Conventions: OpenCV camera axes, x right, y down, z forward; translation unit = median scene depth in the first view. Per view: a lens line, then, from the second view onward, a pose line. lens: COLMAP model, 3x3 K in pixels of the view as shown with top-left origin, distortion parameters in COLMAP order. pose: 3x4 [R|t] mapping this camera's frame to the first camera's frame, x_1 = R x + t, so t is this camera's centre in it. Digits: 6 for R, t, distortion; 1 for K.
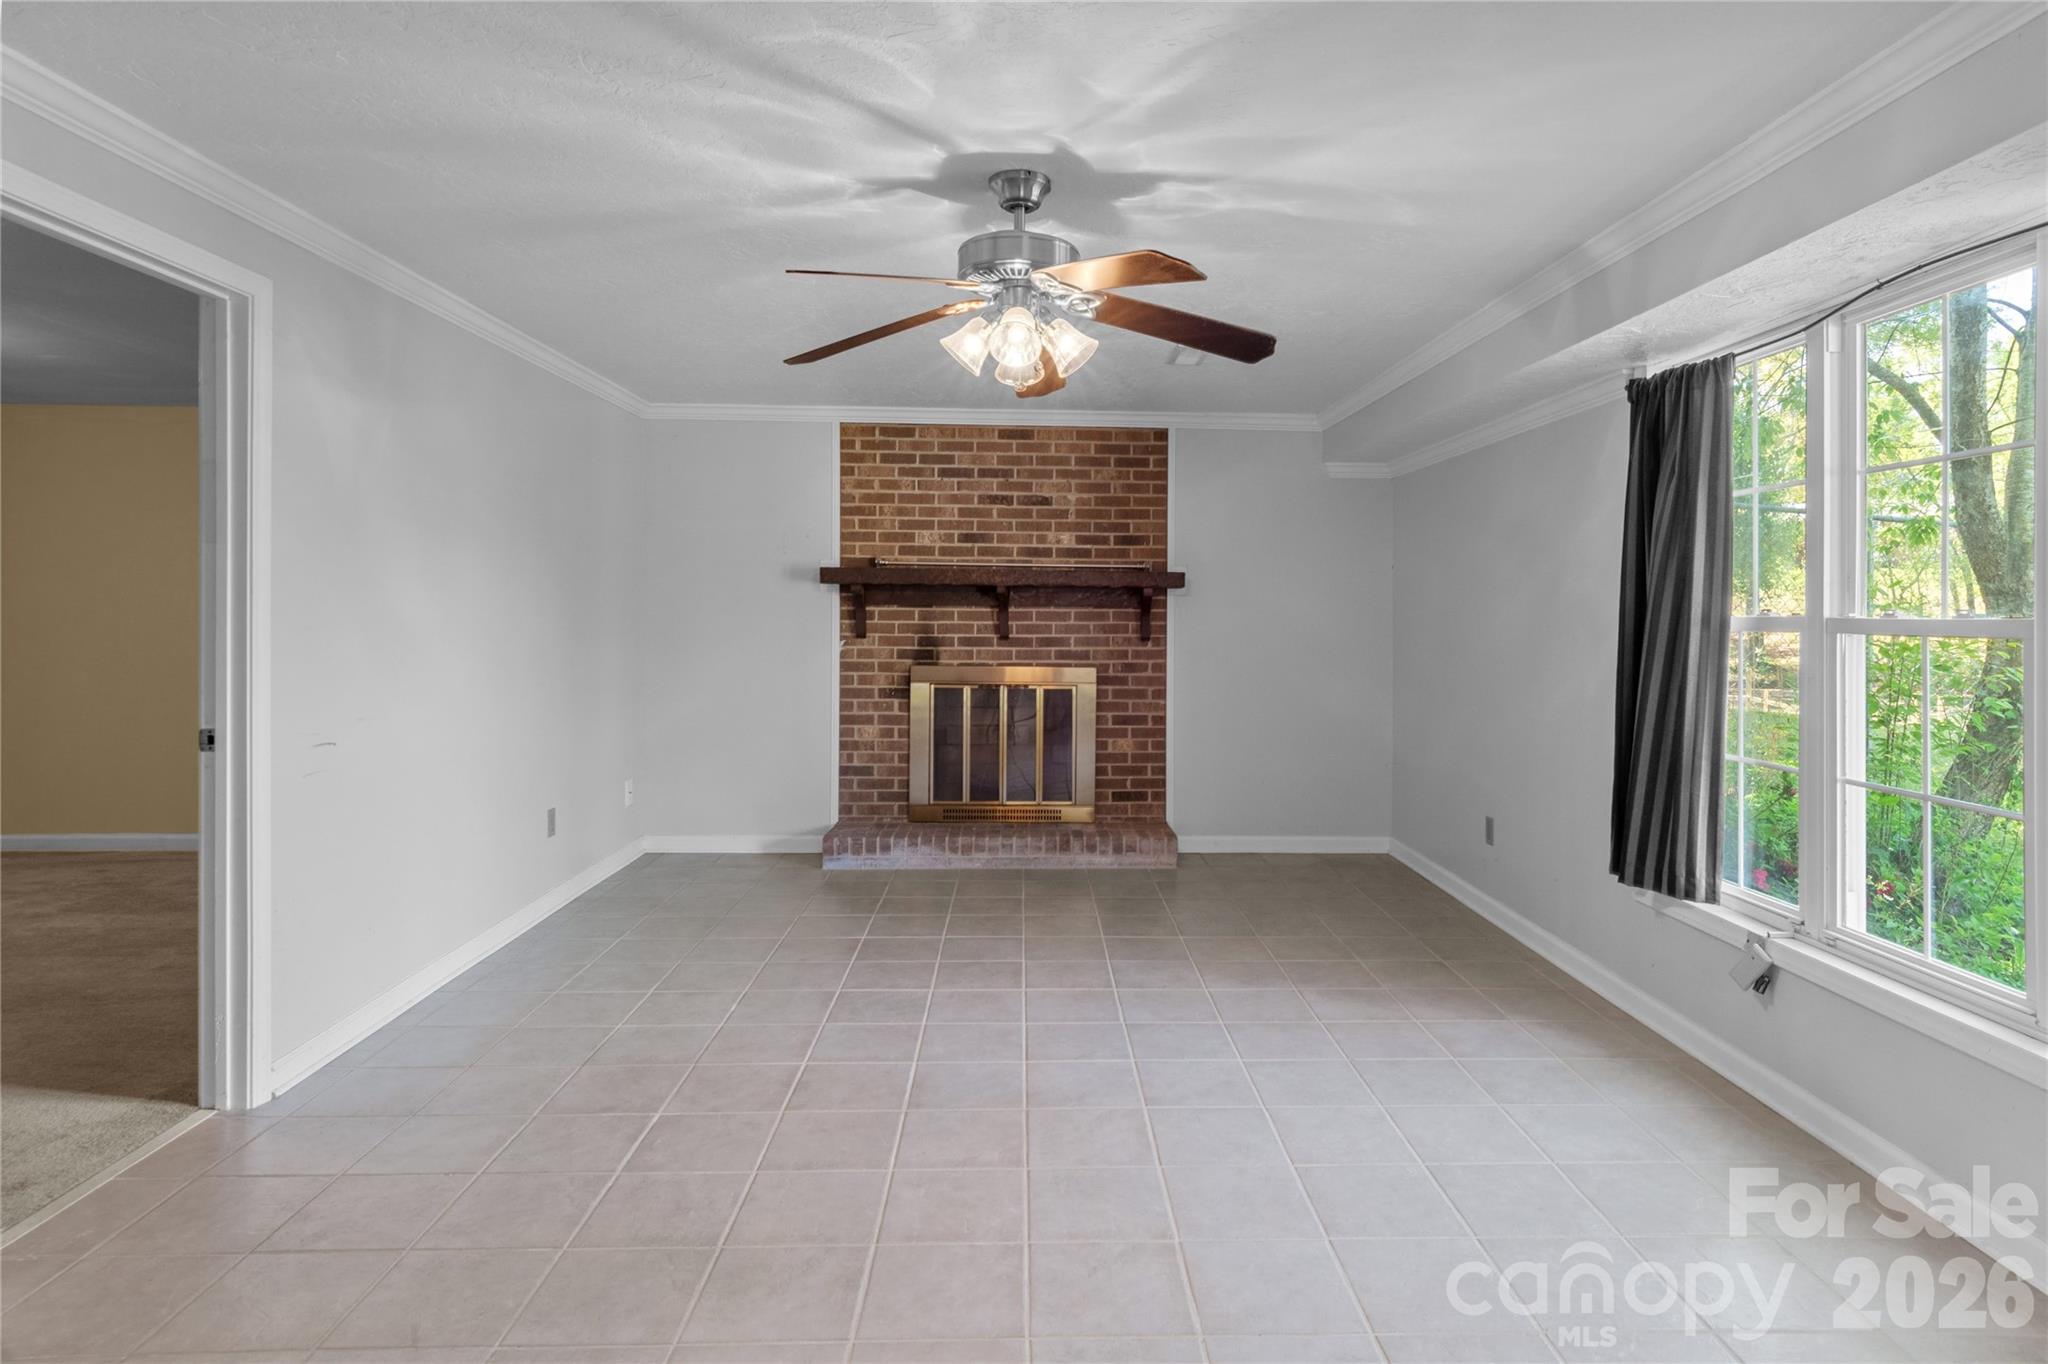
lens RADIAL K [[1084.2, 0, 1064.9], [0, 1084.2, 612.7], [0, 0, 1]] dist [-0.000020, 0.000829]
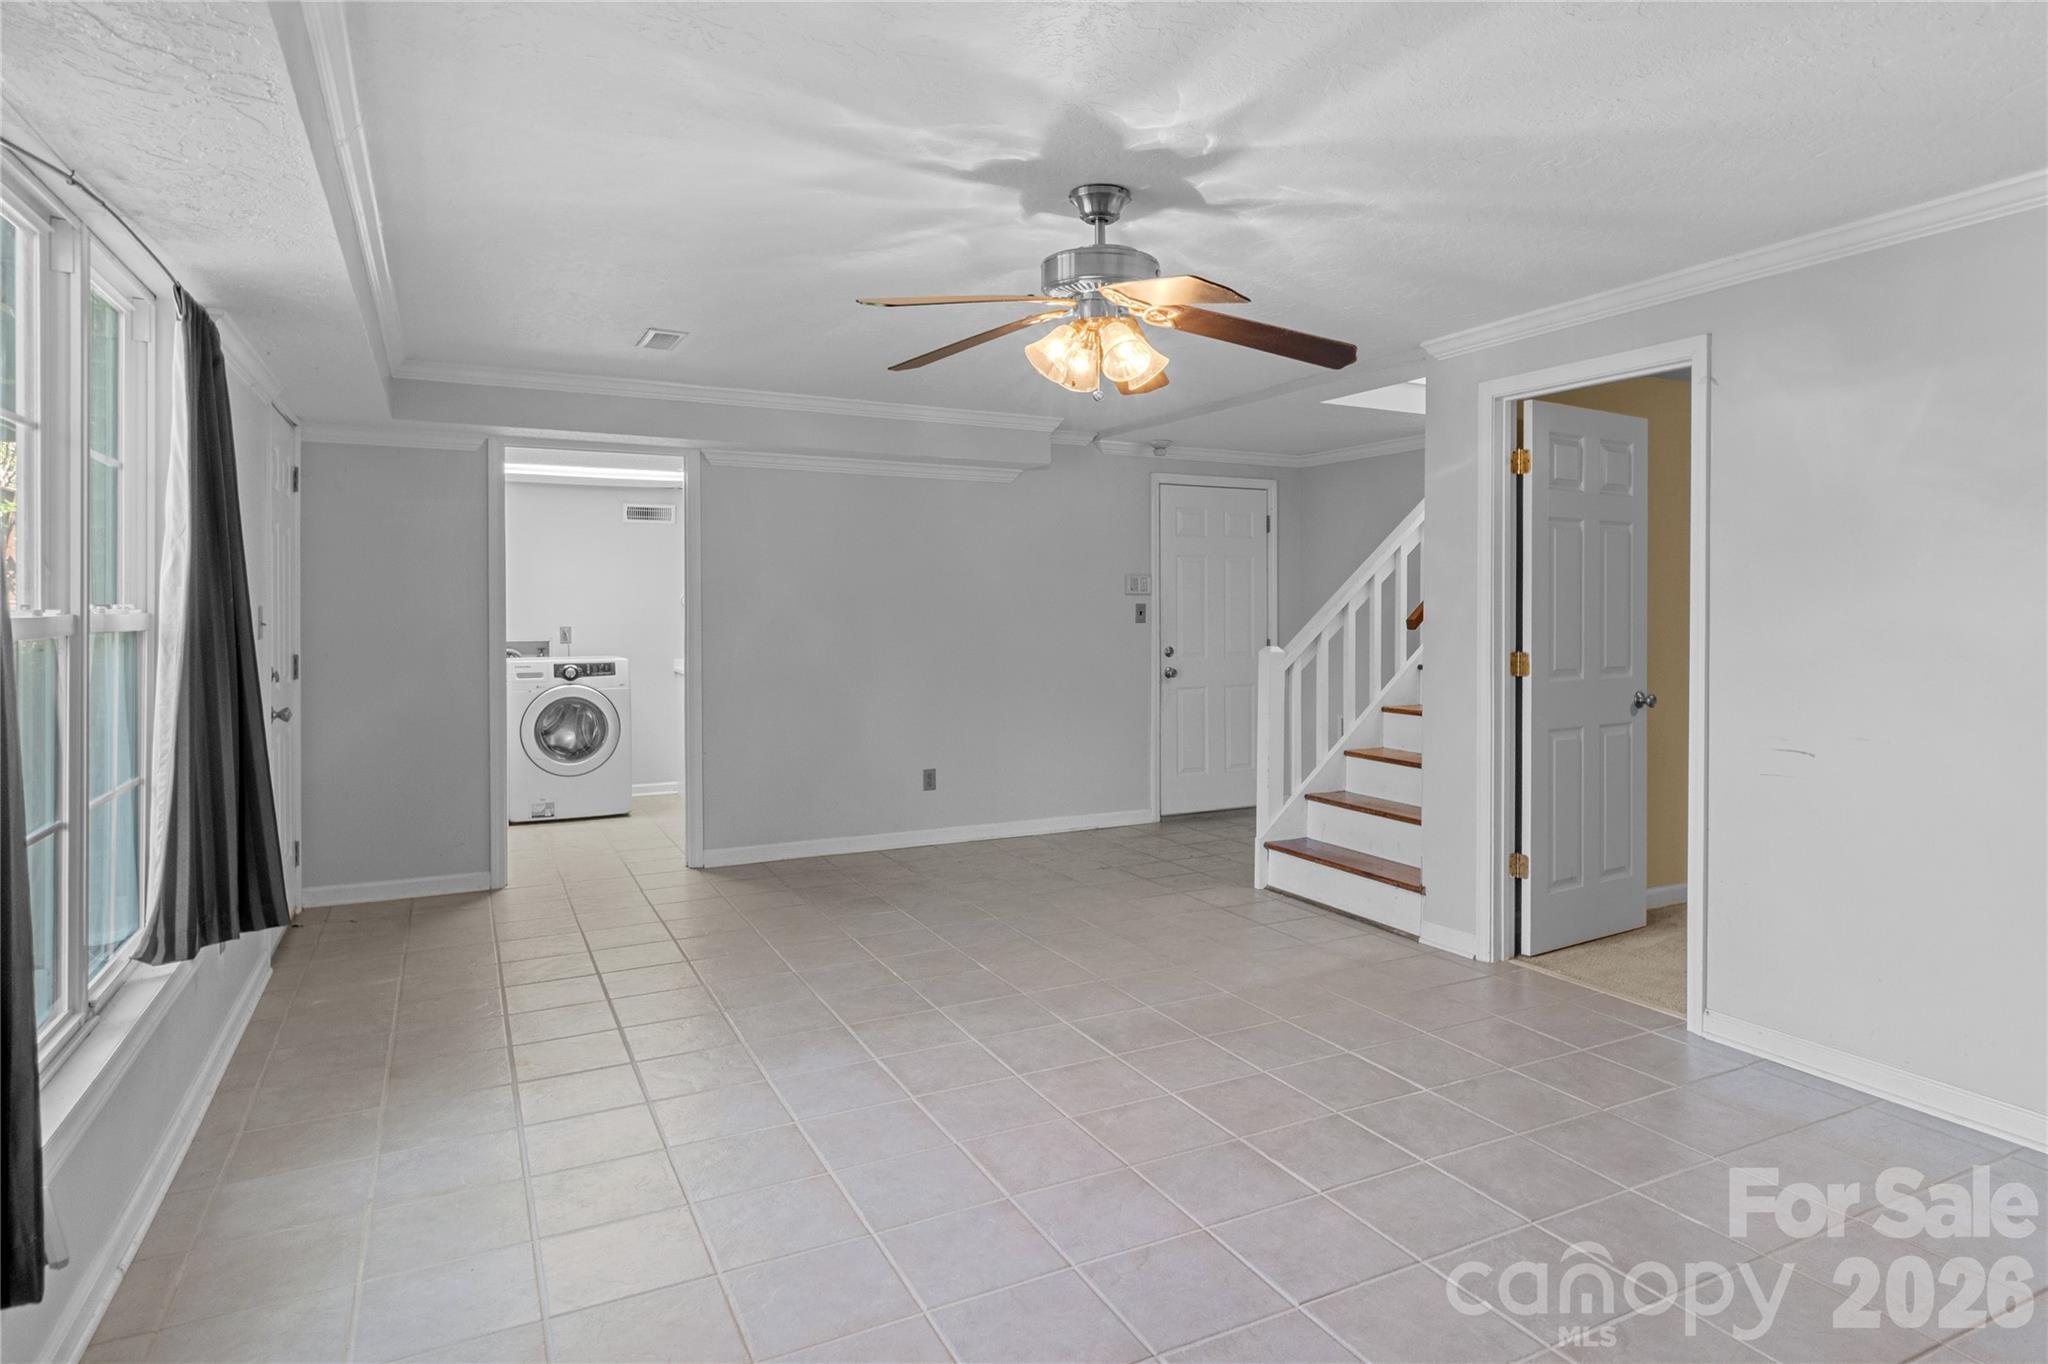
lens RADIAL K [[1084.2, 0, 1064.9], [0, 1084.2, 612.7], [0, 0, 1]] dist [-0.000020, 0.000829]
pose [[-0.890464, -0.001254, -0.455052, 0.451332], [-0.004257, 0.999975, 0.005575, -0.010818], [0.455034, 0.006901, -0.890448, 1.894157]]
